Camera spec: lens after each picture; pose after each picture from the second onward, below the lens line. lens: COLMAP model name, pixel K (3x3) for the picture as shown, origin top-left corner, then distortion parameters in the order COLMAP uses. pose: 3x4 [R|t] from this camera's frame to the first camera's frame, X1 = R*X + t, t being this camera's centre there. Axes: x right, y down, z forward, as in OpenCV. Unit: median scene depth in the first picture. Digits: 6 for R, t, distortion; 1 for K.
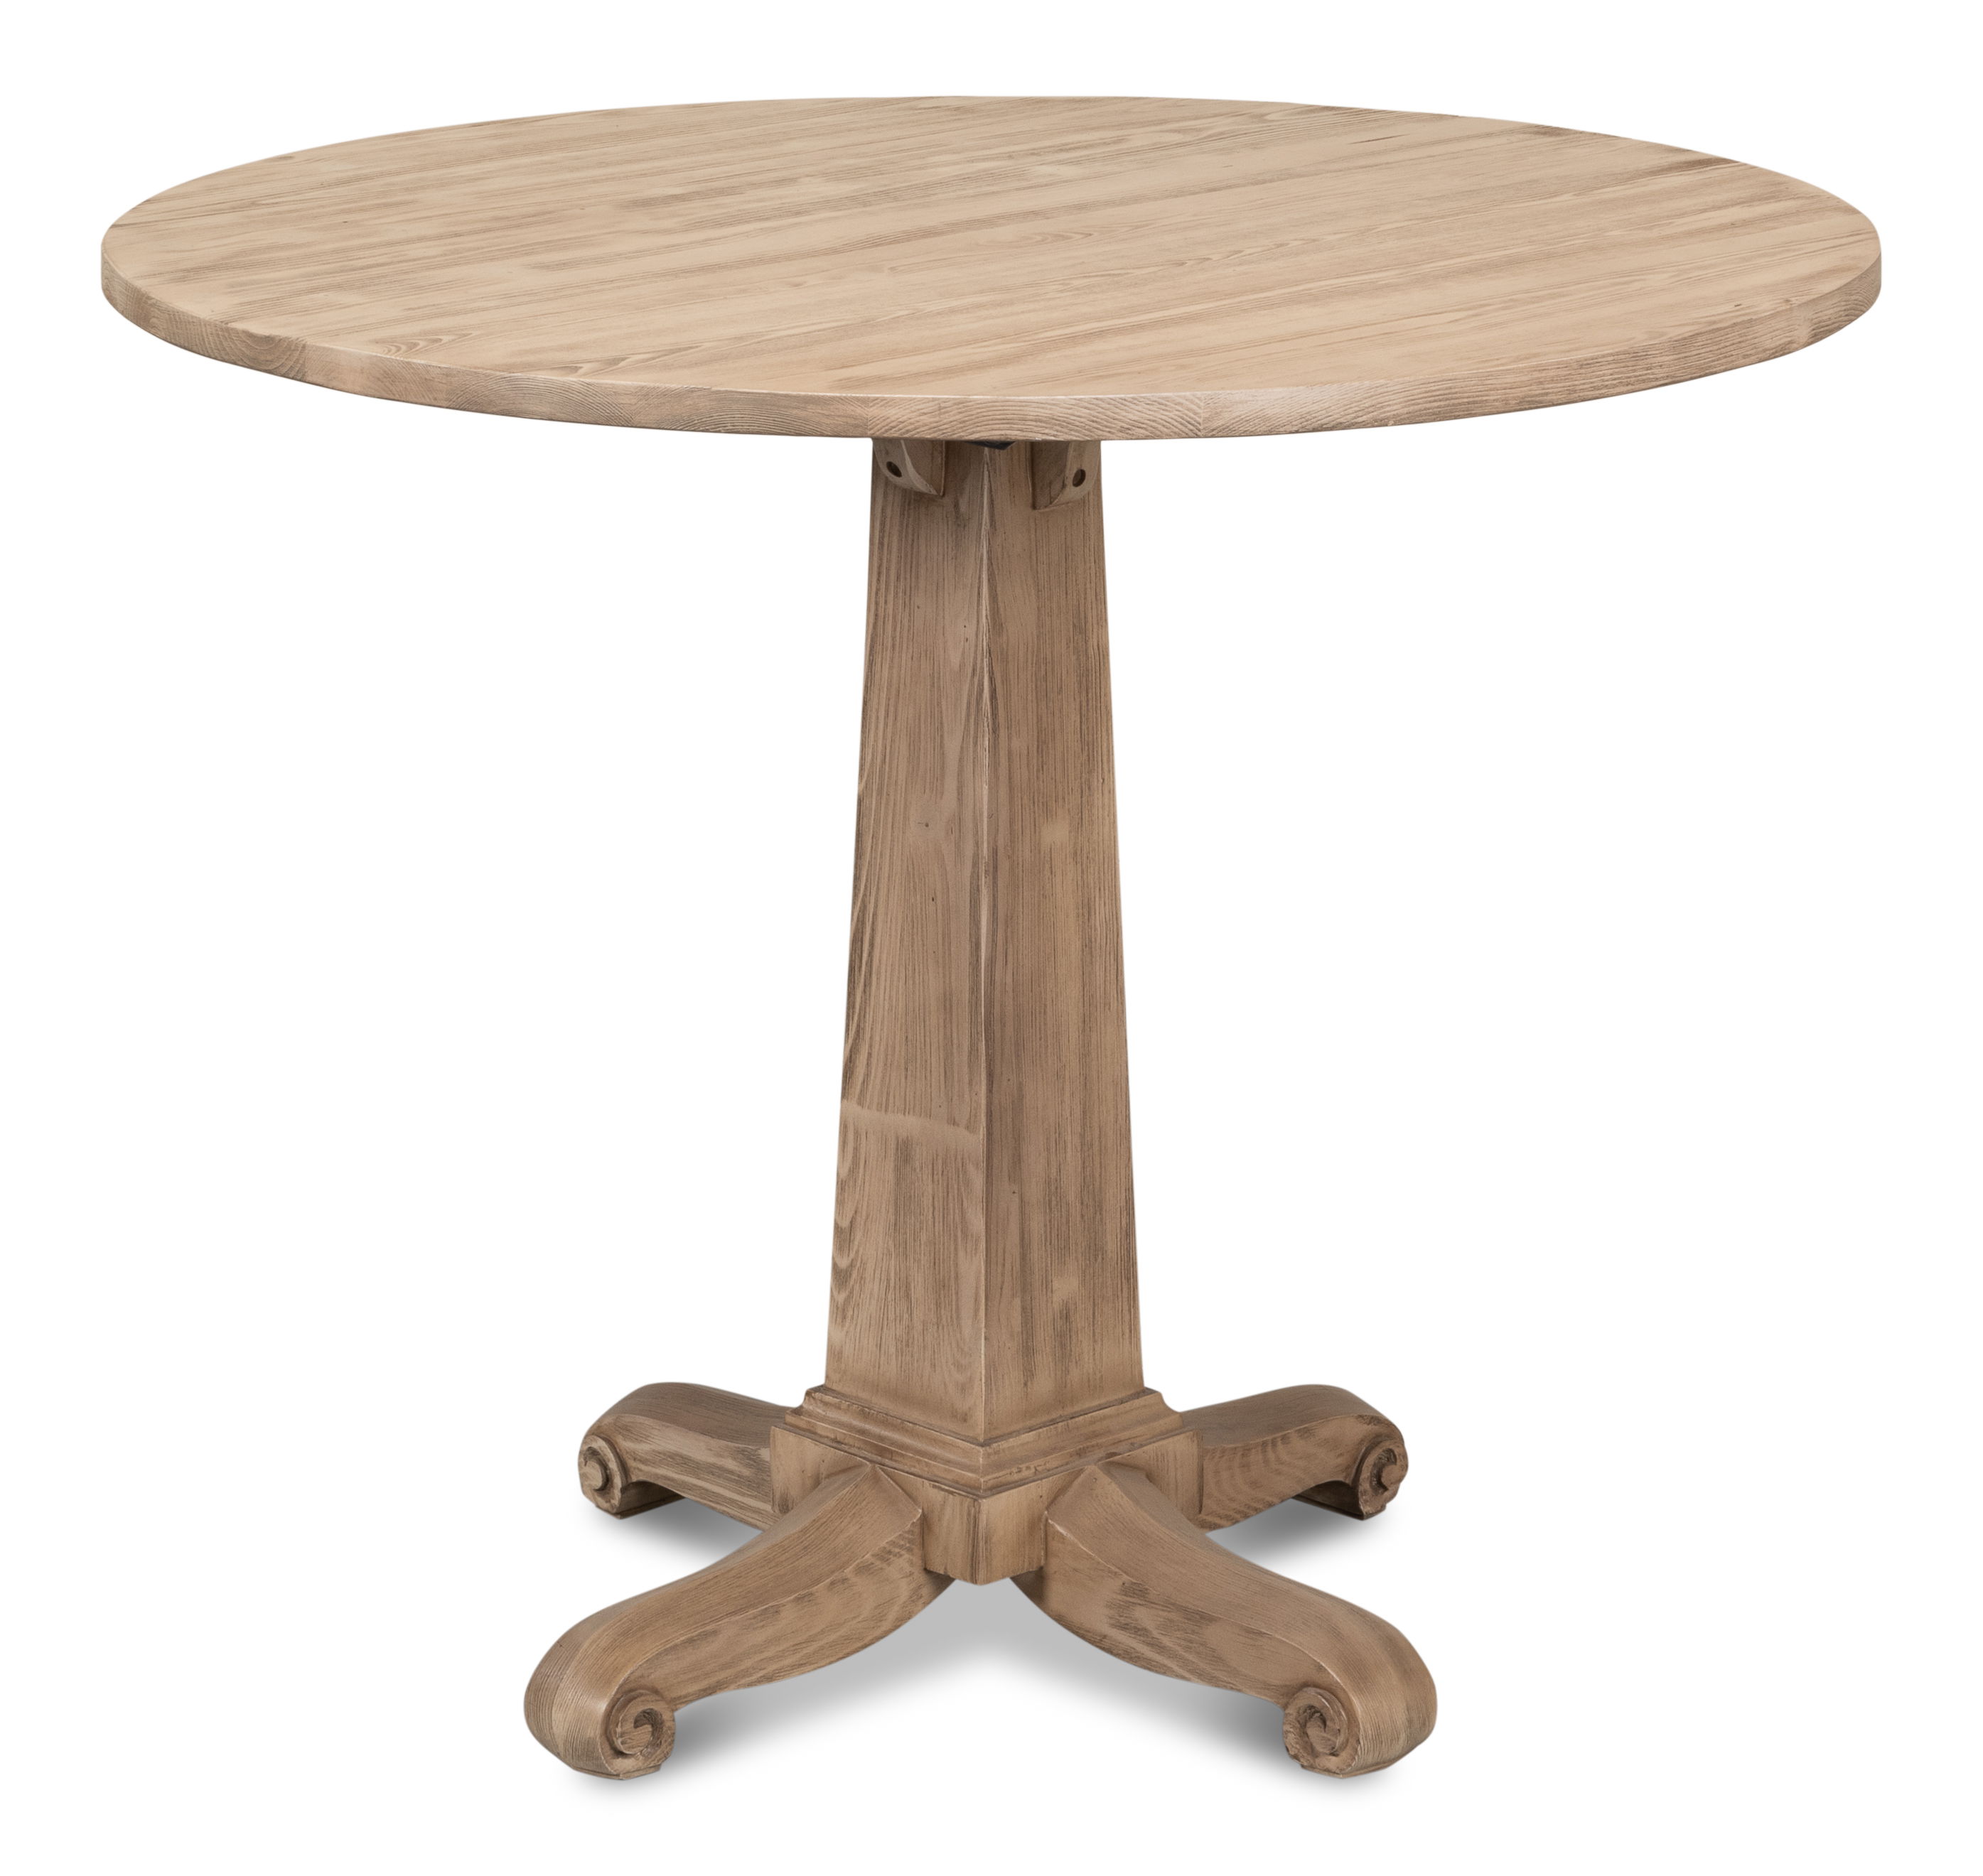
lens RADIAL K [[7163.0, 0, 996.2], [0, 7163.0, 848.8], [0, 0, 1]] dist [-0.093917, 0.568331]
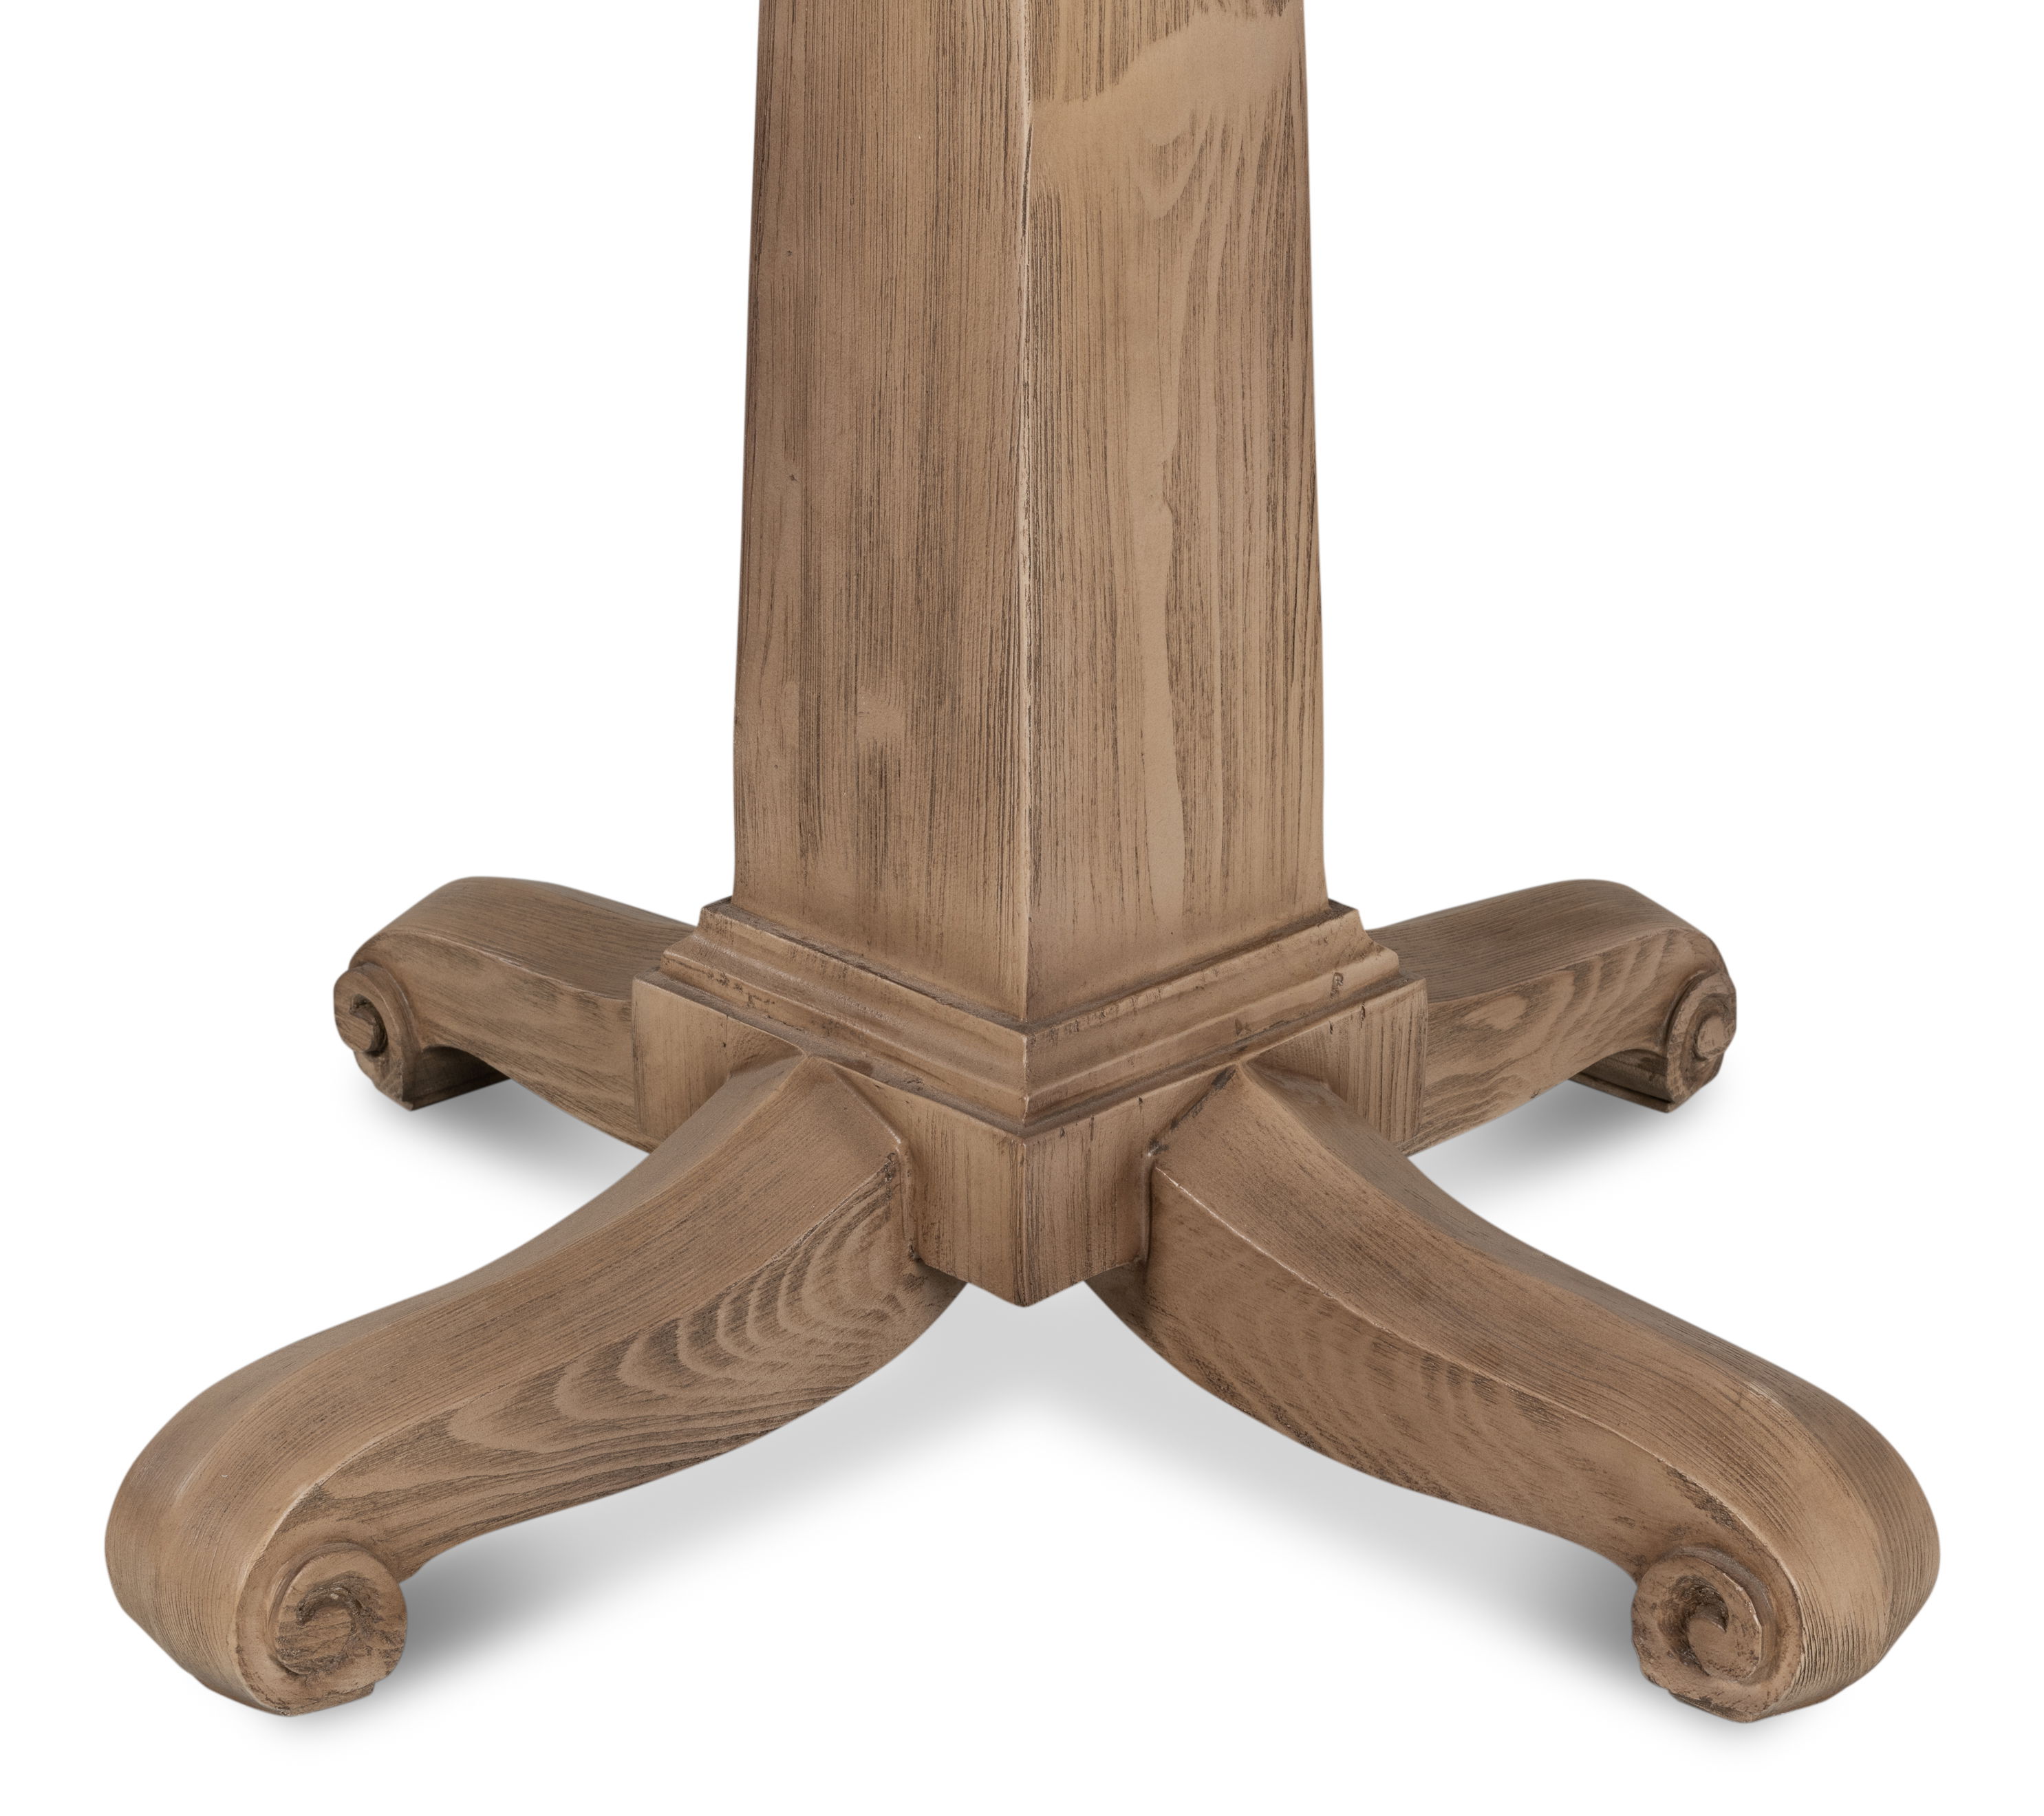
lens RADIAL K [[4314.8, 0, 1030.7], [0, 4314.8, 947.7], [0, 0, 1]] dist [-0.064225, -0.572257]
pose [[0.003952, 0.363483, -0.931592, 0.305971], [-0.251451, 0.902028, 0.350881, -0.035259], [0.967862, 0.232863, 0.094963, 0.994674]]
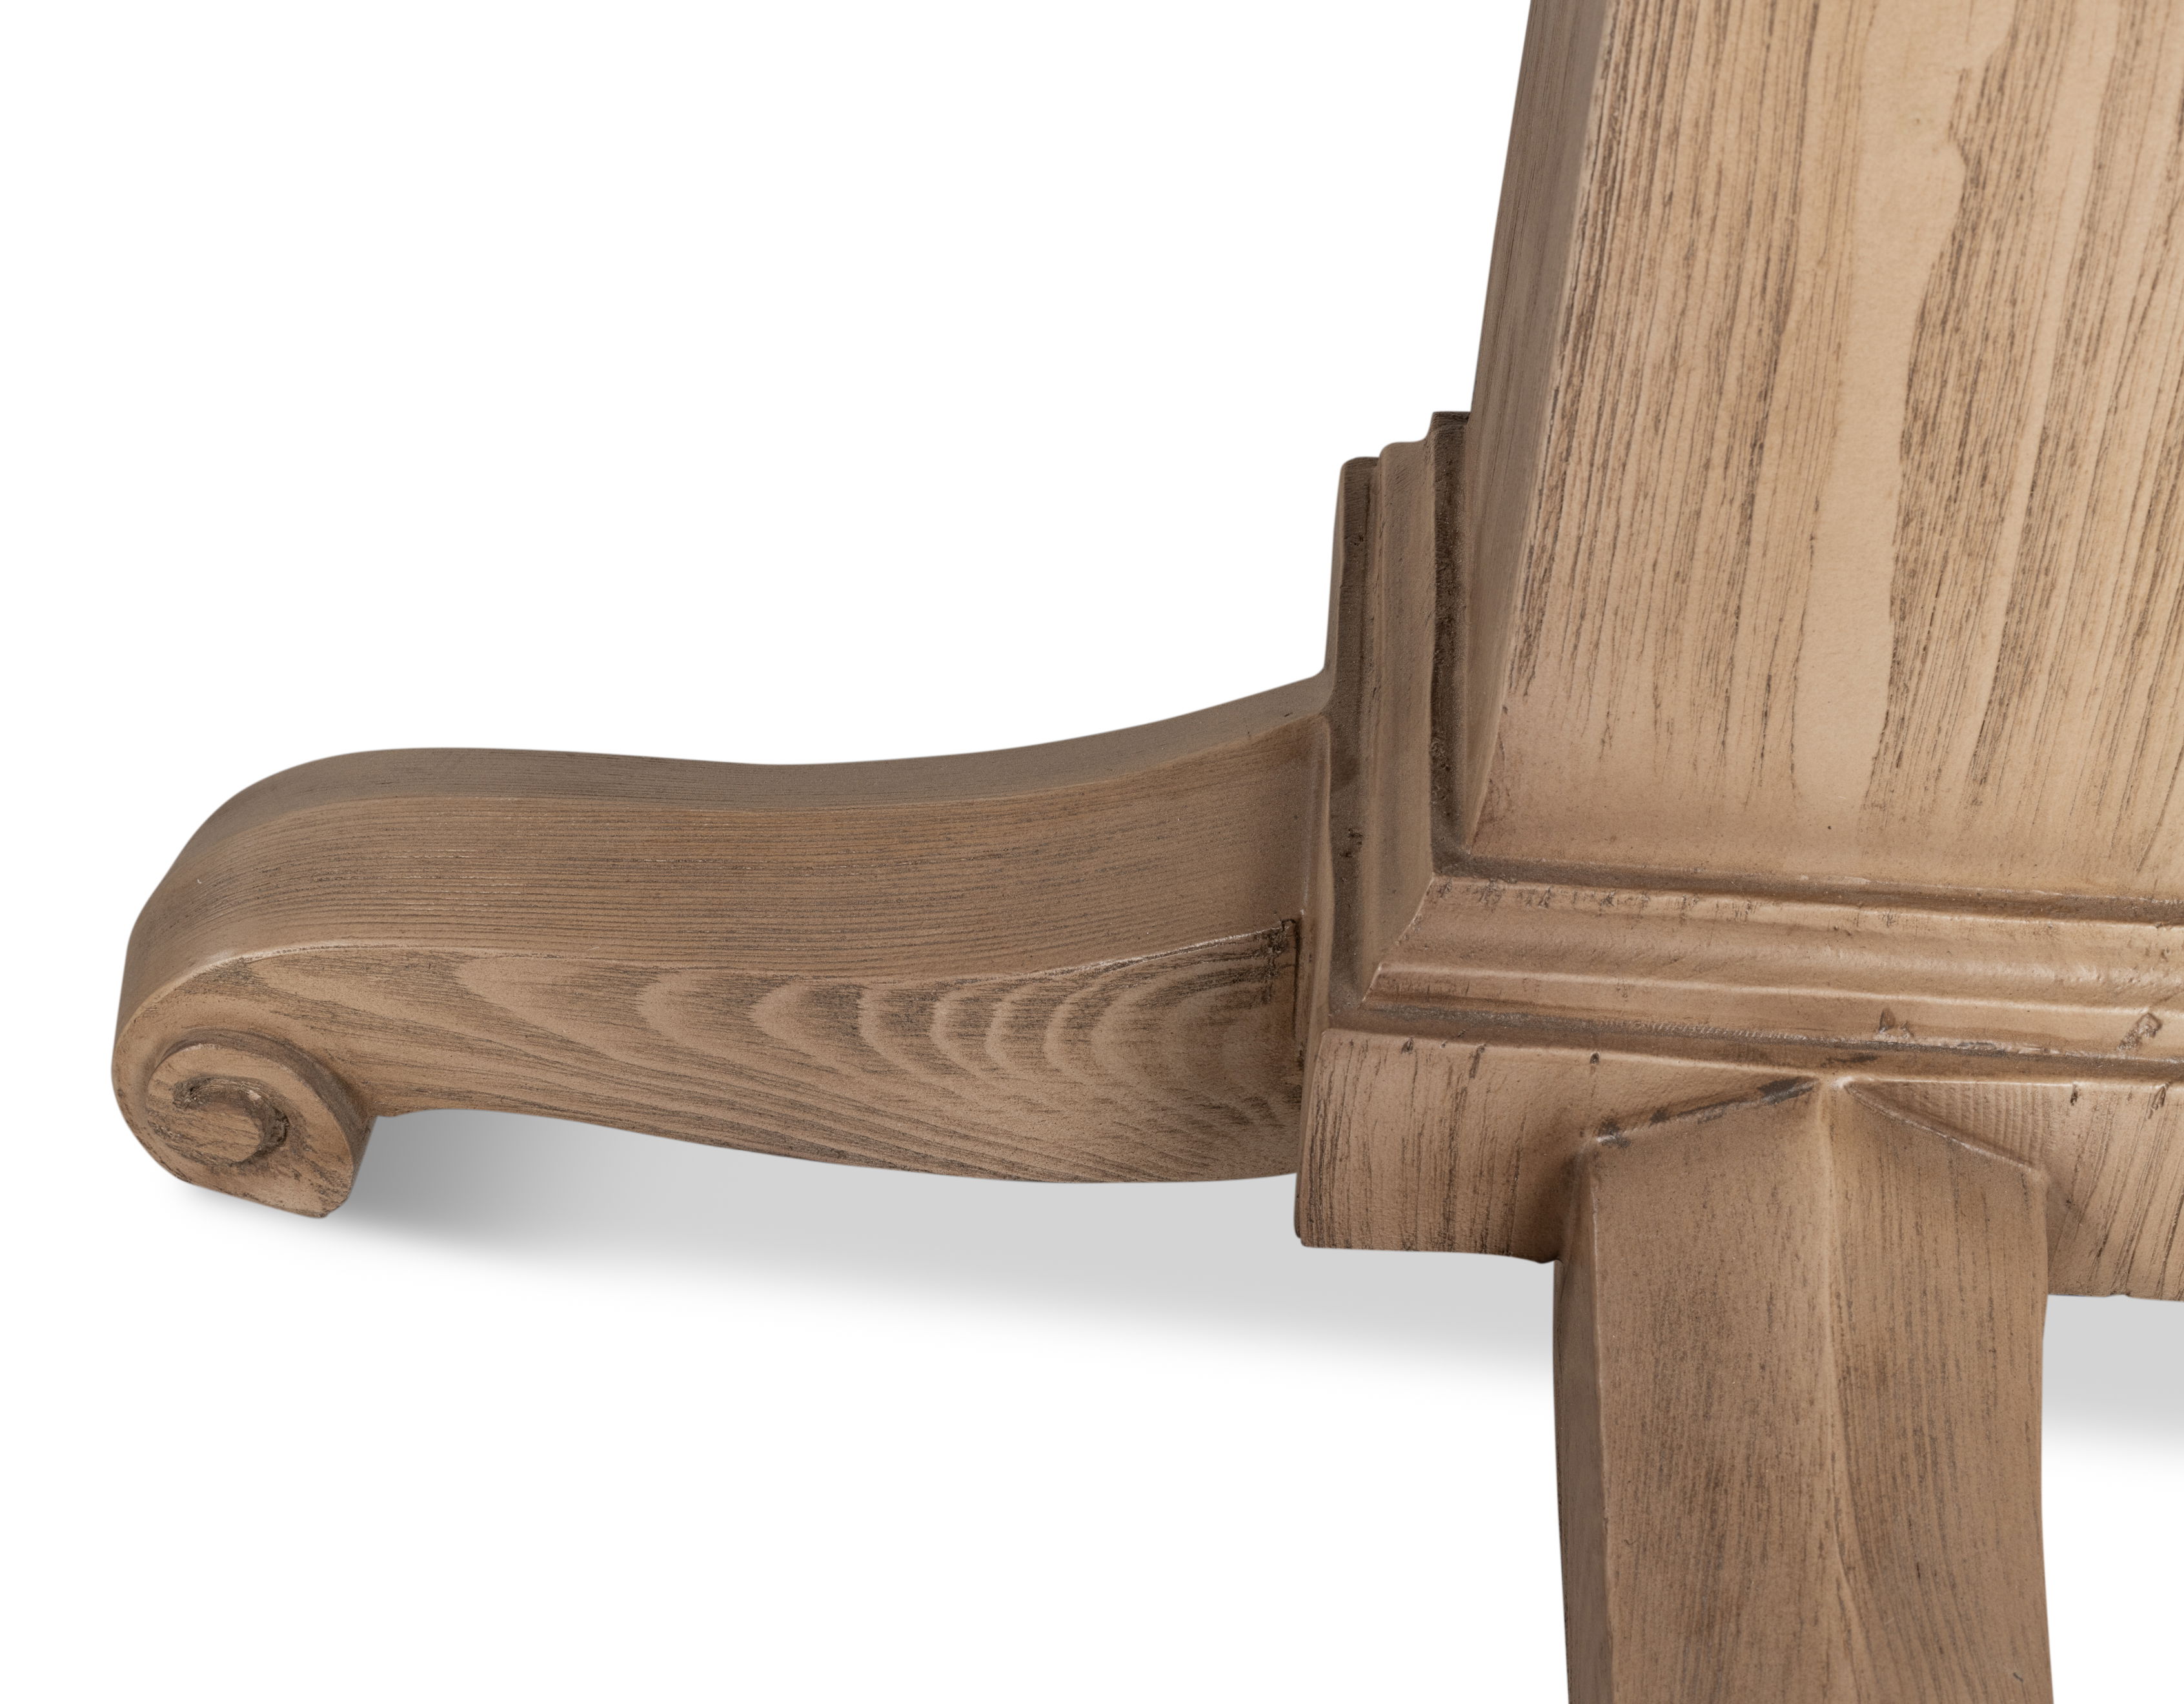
lens RADIAL K [[3953.9, 0, 1092.0], [0, 3953.9, 852.0], [0, 0, 1]] dist [-0.133157, -0.104378]
pose [[-0.746504, 0.412737, -0.521900, 0.121052], [-0.196125, 0.613026, 0.765333, -0.047818], [0.635819, 0.673682, -0.376678, 1.077776]]
